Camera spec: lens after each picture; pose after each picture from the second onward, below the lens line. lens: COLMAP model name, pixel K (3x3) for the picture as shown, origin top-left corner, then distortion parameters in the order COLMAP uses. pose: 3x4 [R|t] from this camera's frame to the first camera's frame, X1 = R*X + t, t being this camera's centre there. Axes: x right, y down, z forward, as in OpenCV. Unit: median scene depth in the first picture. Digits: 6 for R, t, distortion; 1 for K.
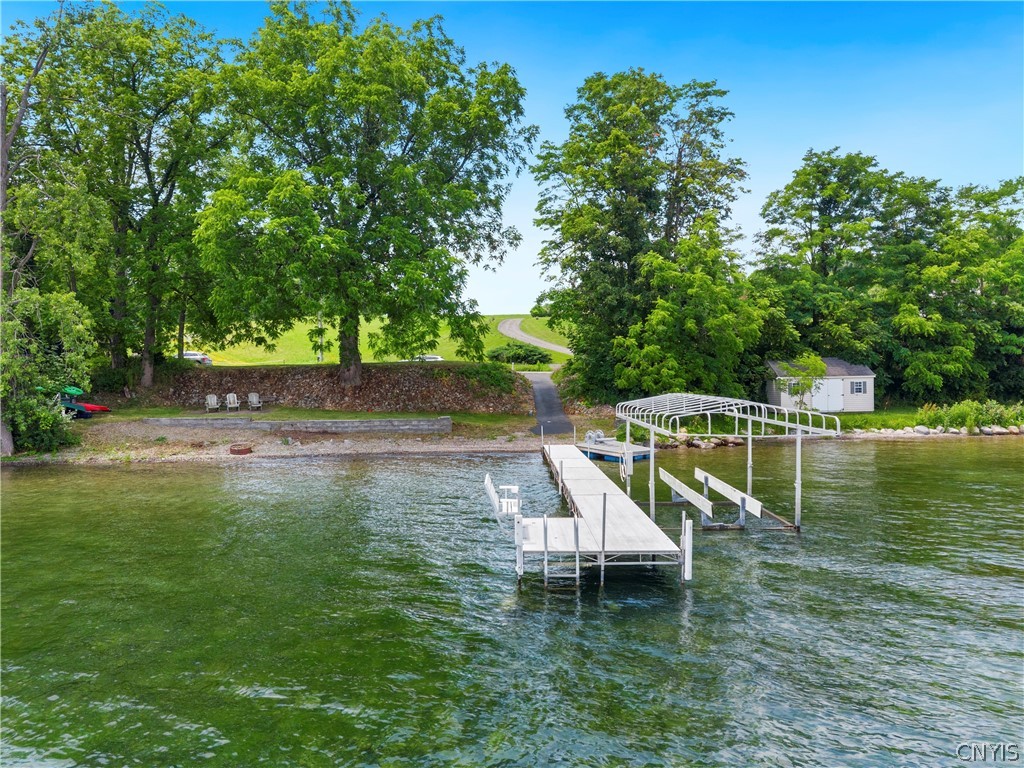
lens RADIAL K [[691.4, 0, 521.4], [0, 691.4, 382.5], [0, 0, 1]] dist [0.015079, -0.018567]
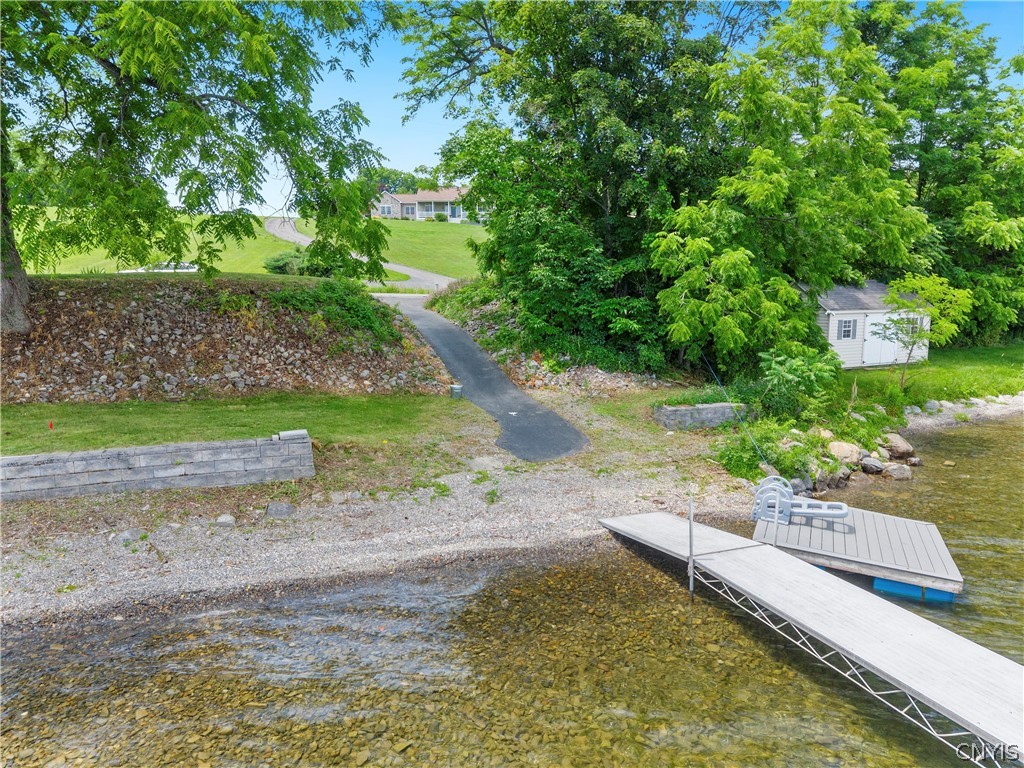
lens RADIAL K [[691.4, 0, 504.6], [0, 691.4, 388.2], [0, 0, 1]] dist [0.015079, -0.018567]
pose [[0.945034, -0.034828, 0.325111, -0.110030], [-0.007844, 0.991610, 0.129029, -0.018576], [-0.326877, -0.124487, 0.936832, 0.566207]]
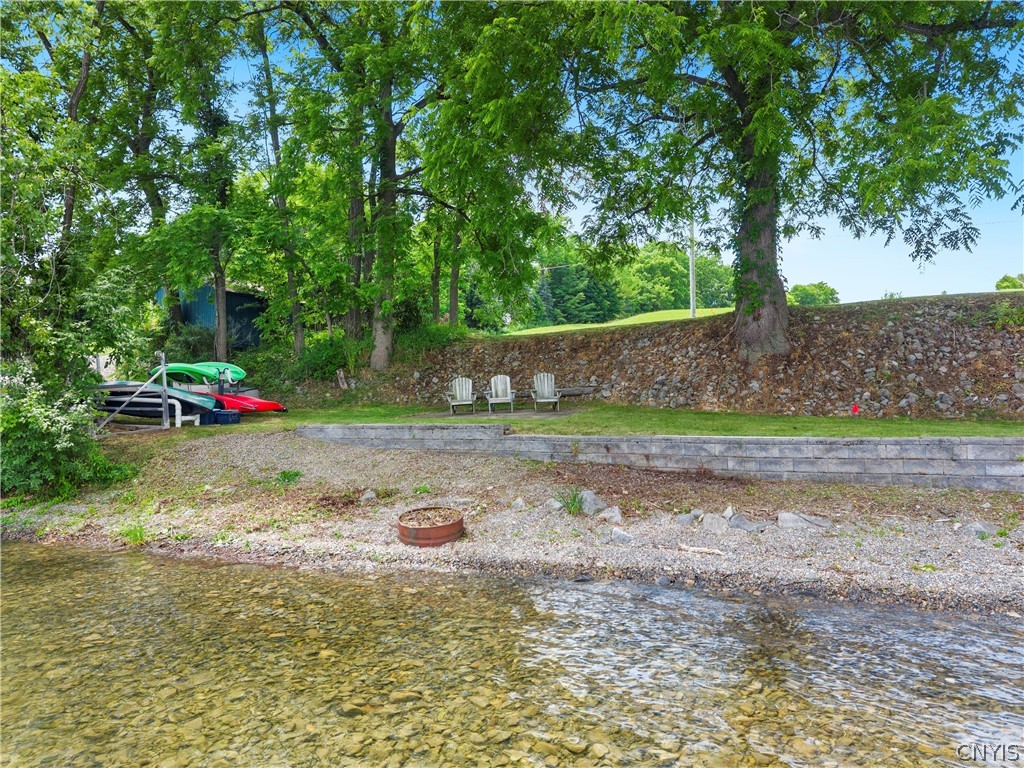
lens RADIAL K [[691.4, 0, 509.0], [0, 691.4, 382.0], [0, 0, 1]] dist [0.015079, -0.018567]
pose [[0.855212, -0.021600, -0.517828, -0.173284], [0.008077, 0.999565, -0.028355, 0.033713], [0.518215, 0.020067, 0.855015, 0.606051]]
